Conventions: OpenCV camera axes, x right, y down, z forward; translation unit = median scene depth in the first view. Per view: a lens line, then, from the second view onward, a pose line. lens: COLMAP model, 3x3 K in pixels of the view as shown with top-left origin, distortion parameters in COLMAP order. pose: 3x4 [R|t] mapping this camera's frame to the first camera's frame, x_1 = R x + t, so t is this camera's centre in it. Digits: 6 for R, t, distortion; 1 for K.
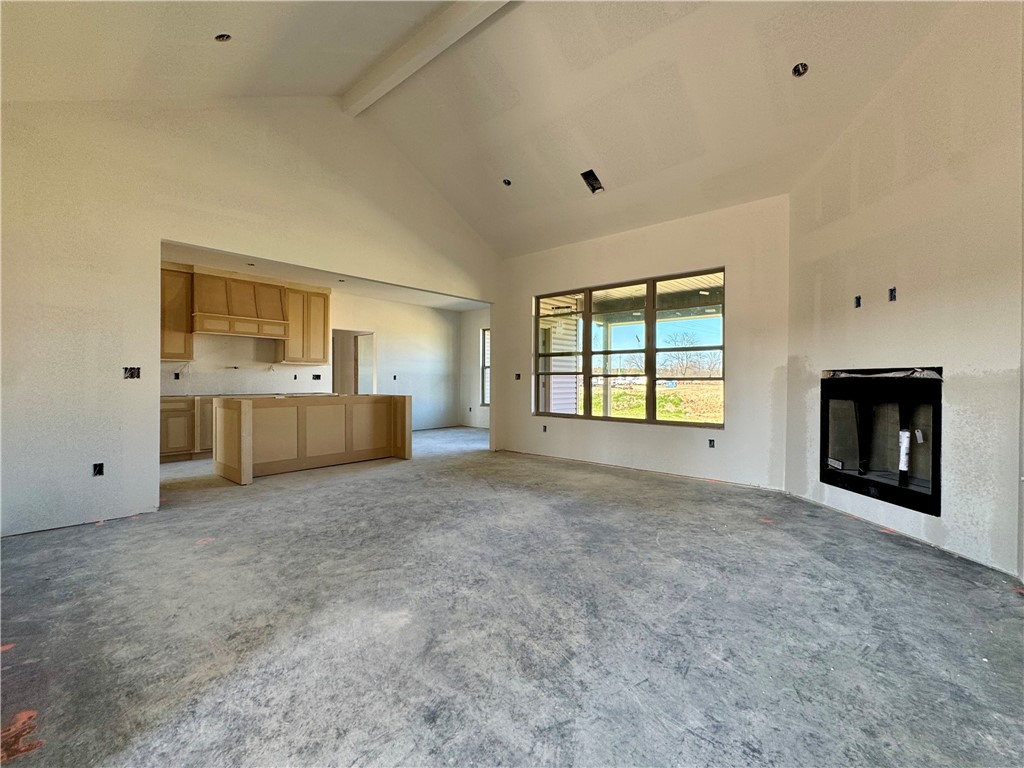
lens RADIAL K [[455.7, 0, 512.0], [0, 455.7, 384.0], [0, 0, 1]] dist [-0.000989, -0.000008]
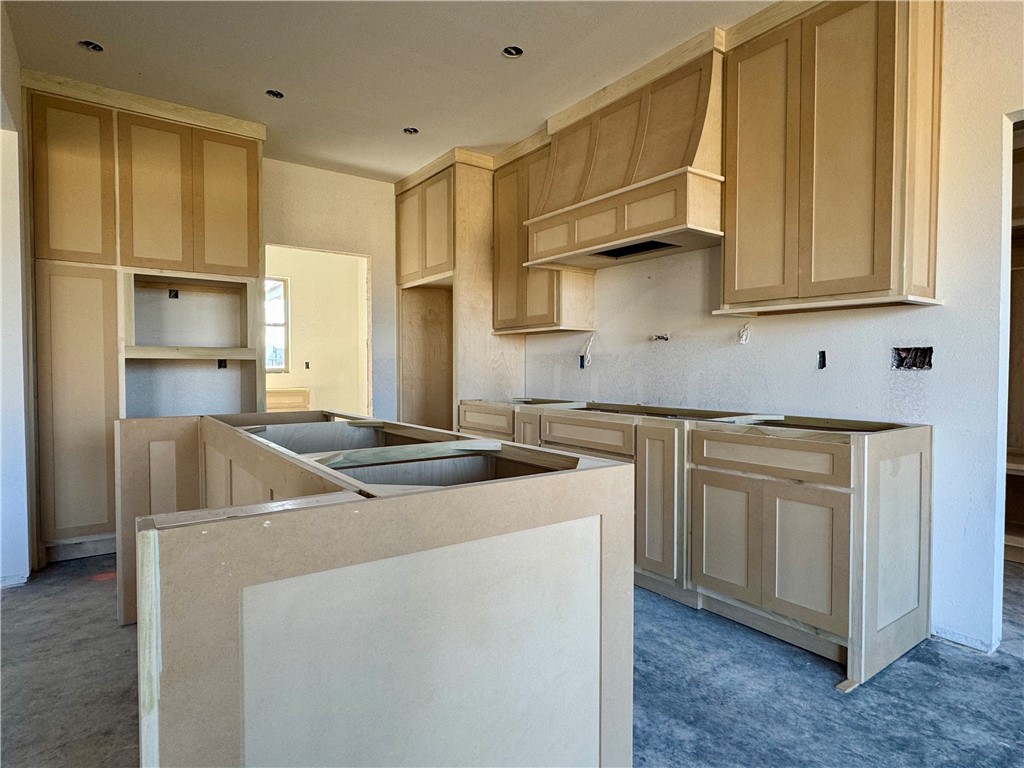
lens RADIAL K [[569.7, 0, 512.0], [0, 569.7, 384.0], [0, 0, 1]] dist [-0.000511, -0.000141]
pose [[-0.219931, 0.023162, -0.975240, -0.108516], [-0.014749, 0.999525, 0.027065, -0.007443], [0.975404, 0.020336, -0.219485, 0.994581]]
